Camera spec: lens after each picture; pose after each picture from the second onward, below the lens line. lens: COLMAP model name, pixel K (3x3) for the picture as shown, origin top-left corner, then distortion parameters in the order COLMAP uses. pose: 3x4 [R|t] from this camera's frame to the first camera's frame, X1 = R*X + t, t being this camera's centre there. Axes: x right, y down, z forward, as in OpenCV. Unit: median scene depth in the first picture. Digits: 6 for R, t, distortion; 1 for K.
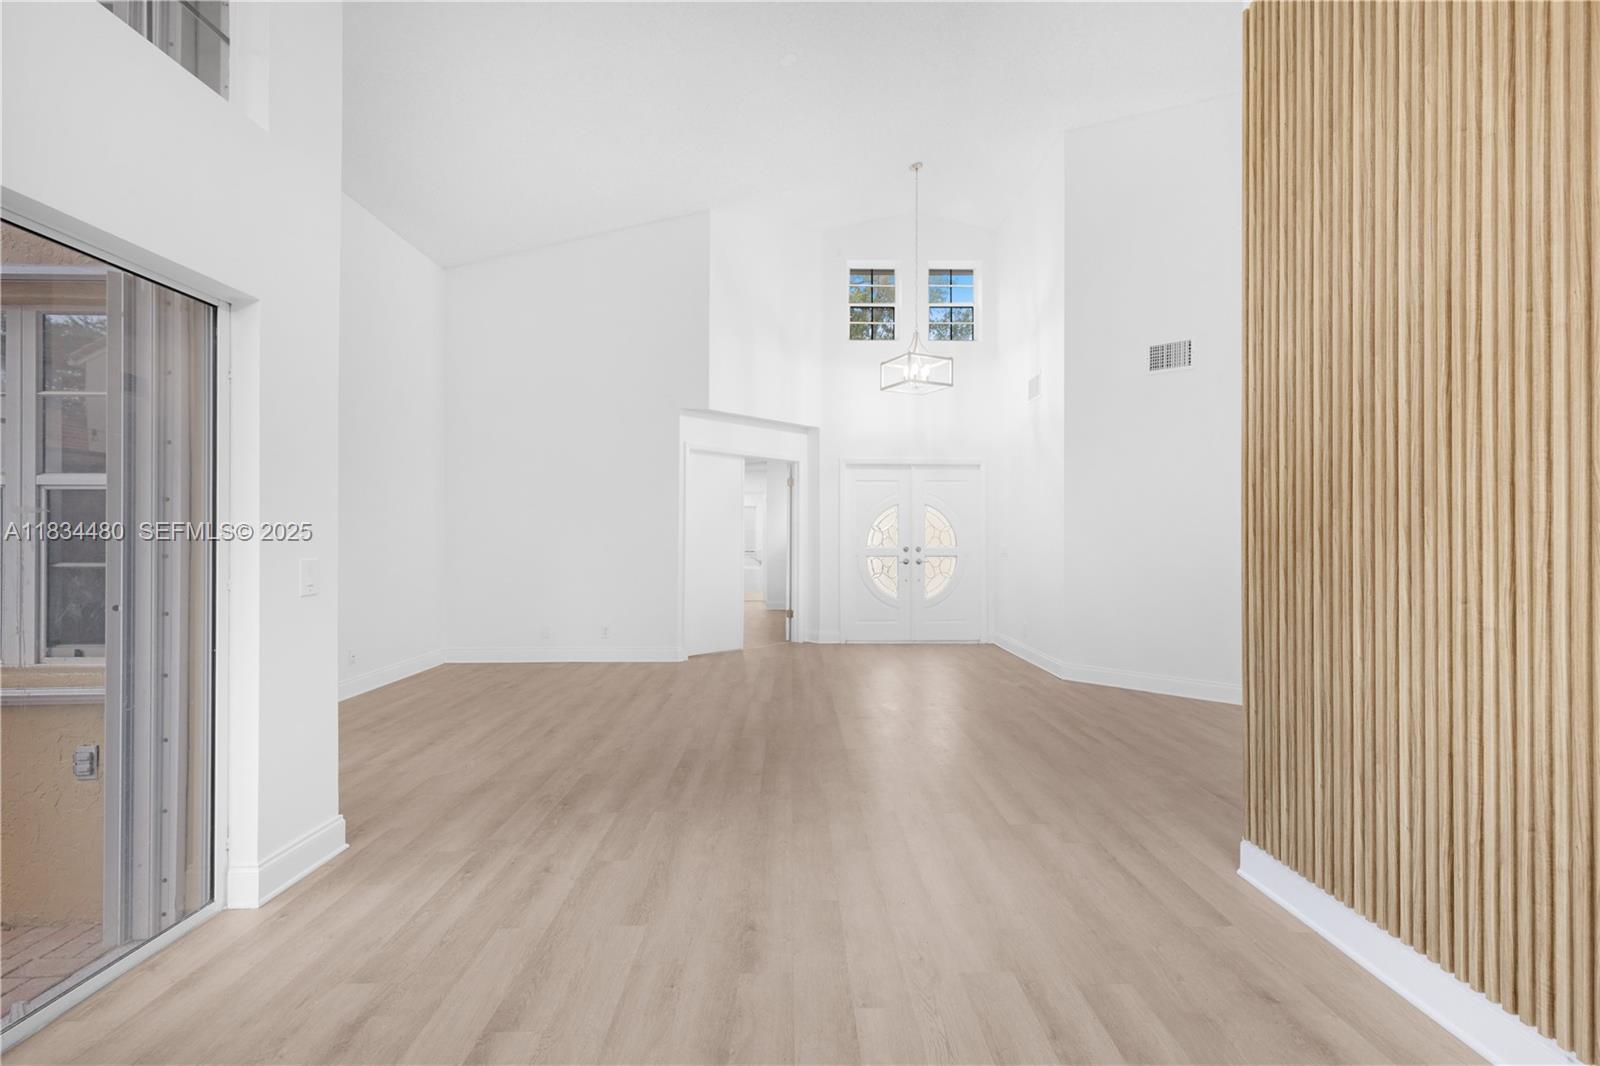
lens RADIAL K [[724.5, 0, 823.5], [0, 724.5, 532.7], [0, 0, 1]] dist [0.001057, 0.000032]
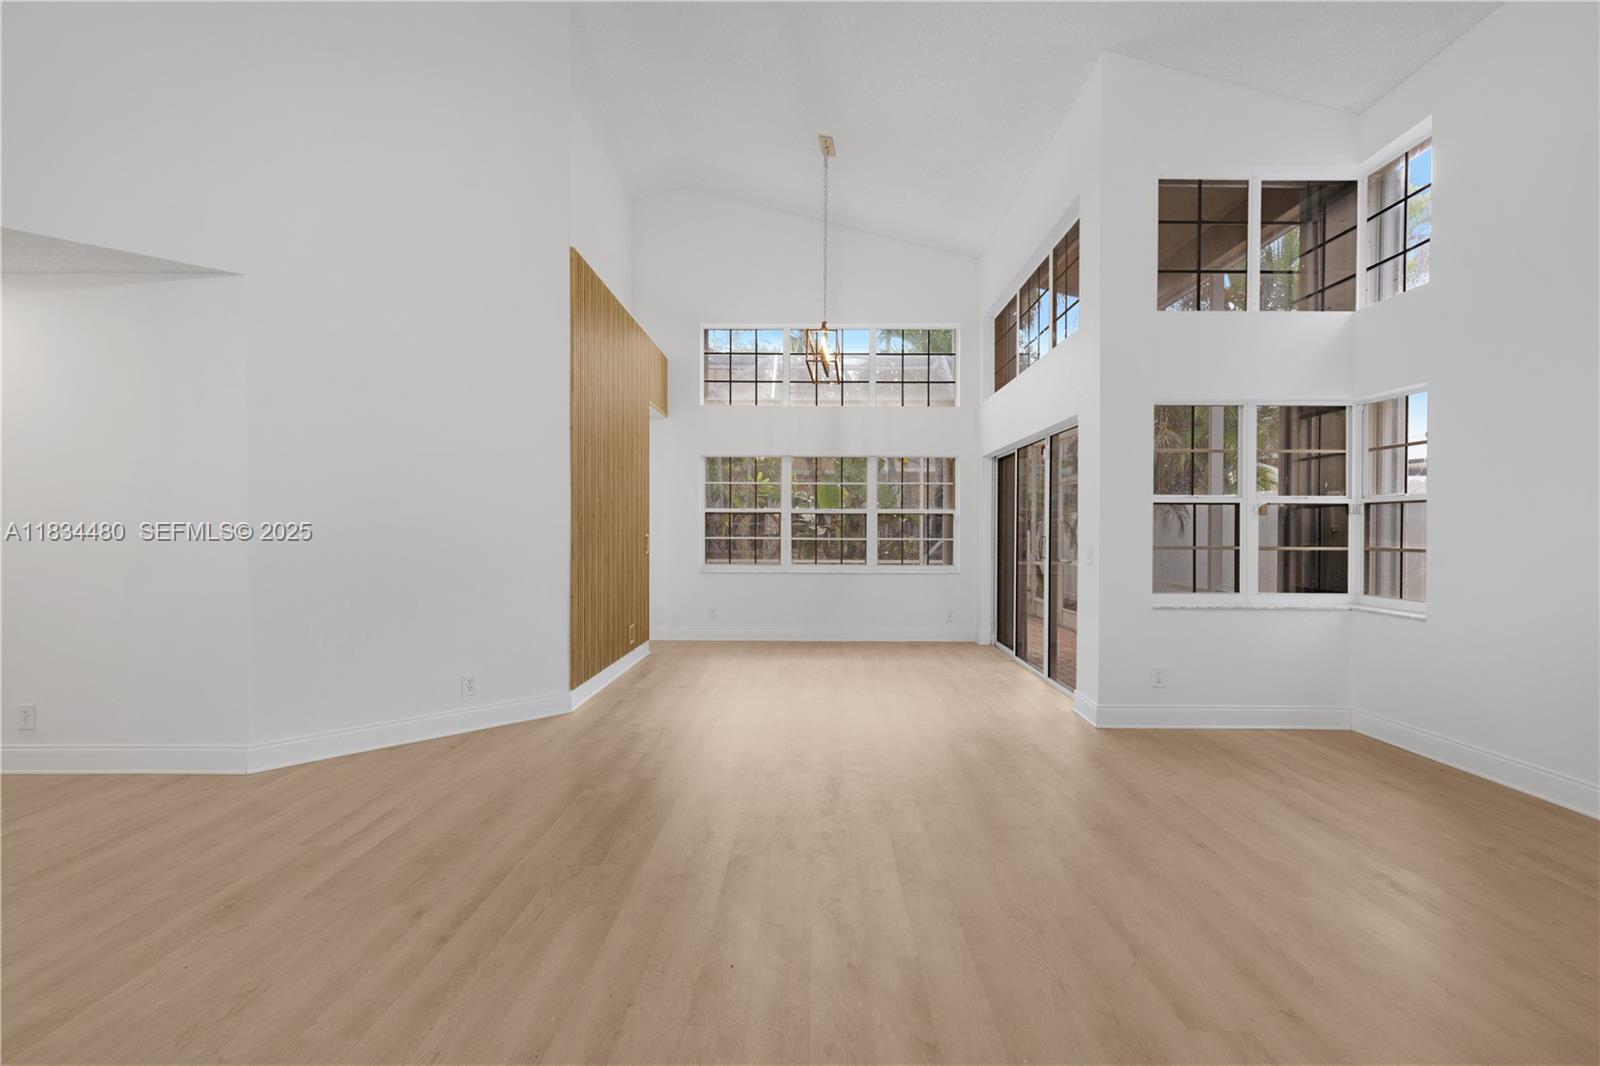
lens RADIAL K [[726.8, 0, 800.6], [0, 726.8, 536.9], [0, 0, 1]] dist [0.003661, -0.000540]
pose [[-0.997788, -0.002997, 0.066416, -0.045177], [-0.002664, 0.999983, 0.005096, 0.005182], [-0.066430, 0.004908, -0.997779, 0.988264]]
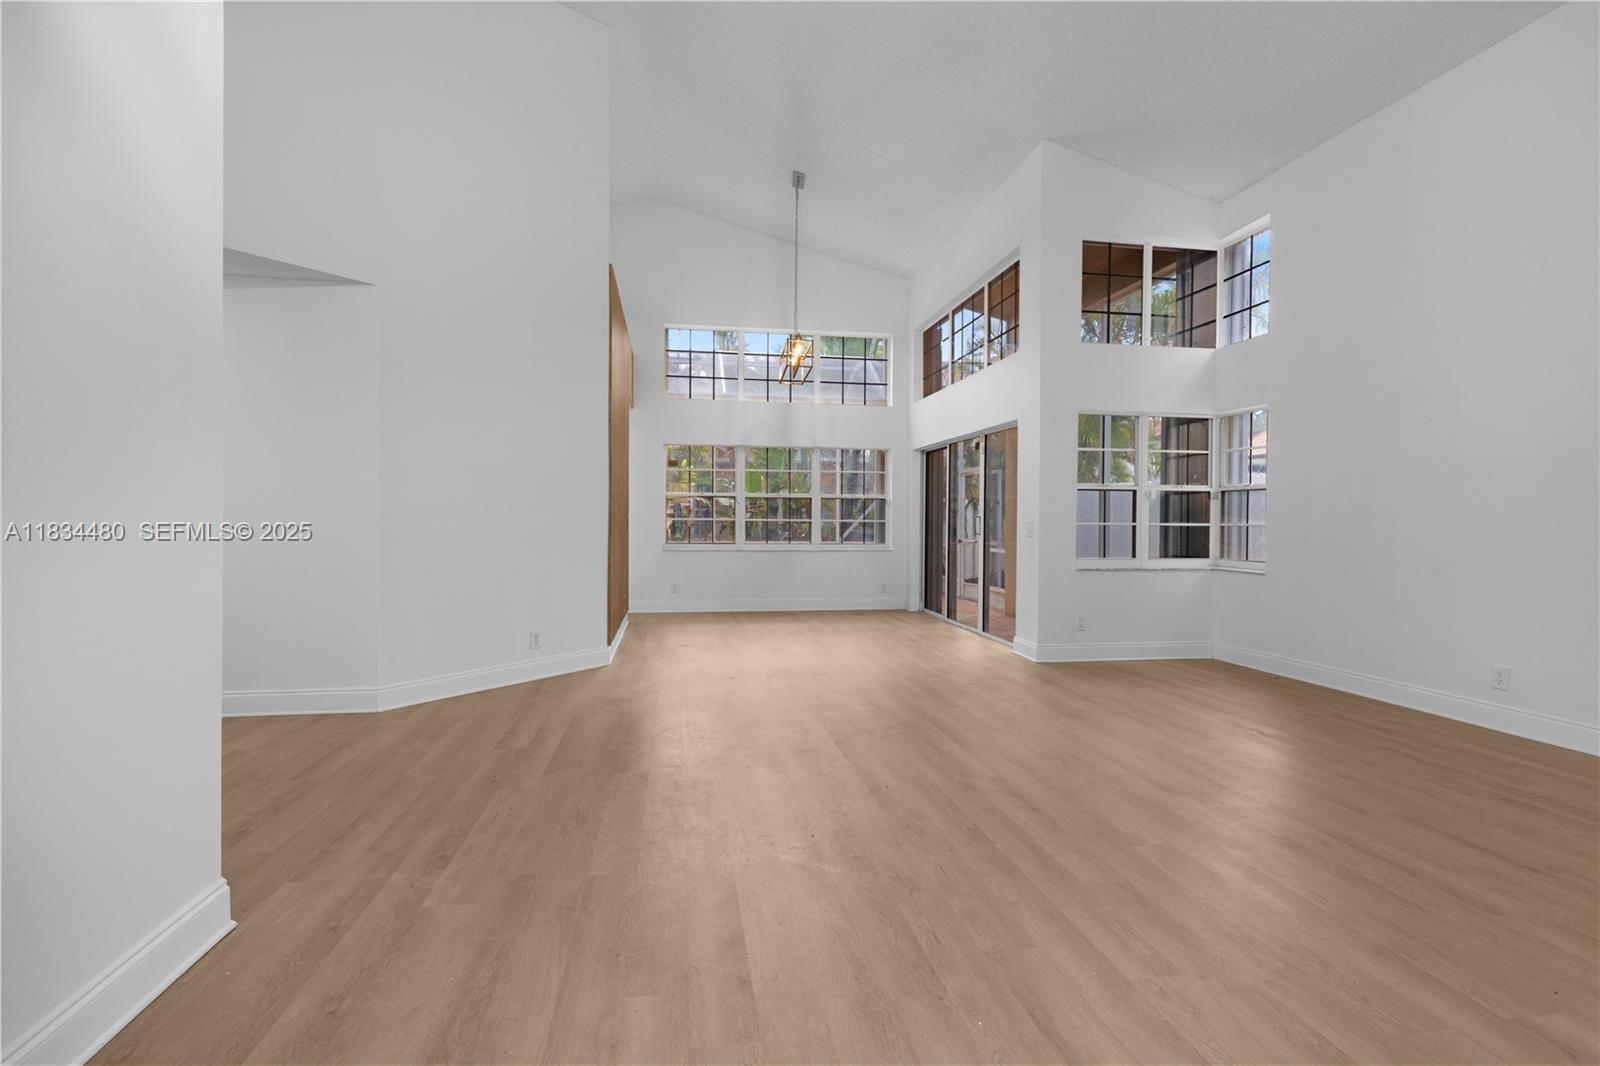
lens RADIAL K [[734.2, 0, 780.0], [0, 734.2, 529.0], [0, 0, 1]] dist [0.003526, -0.000317]
pose [[-0.995590, -0.004612, -0.093697, 0.097804], [-0.005501, 0.999942, 0.009228, 0.016851], [0.093649, 0.009702, -0.995558, 1.128325]]
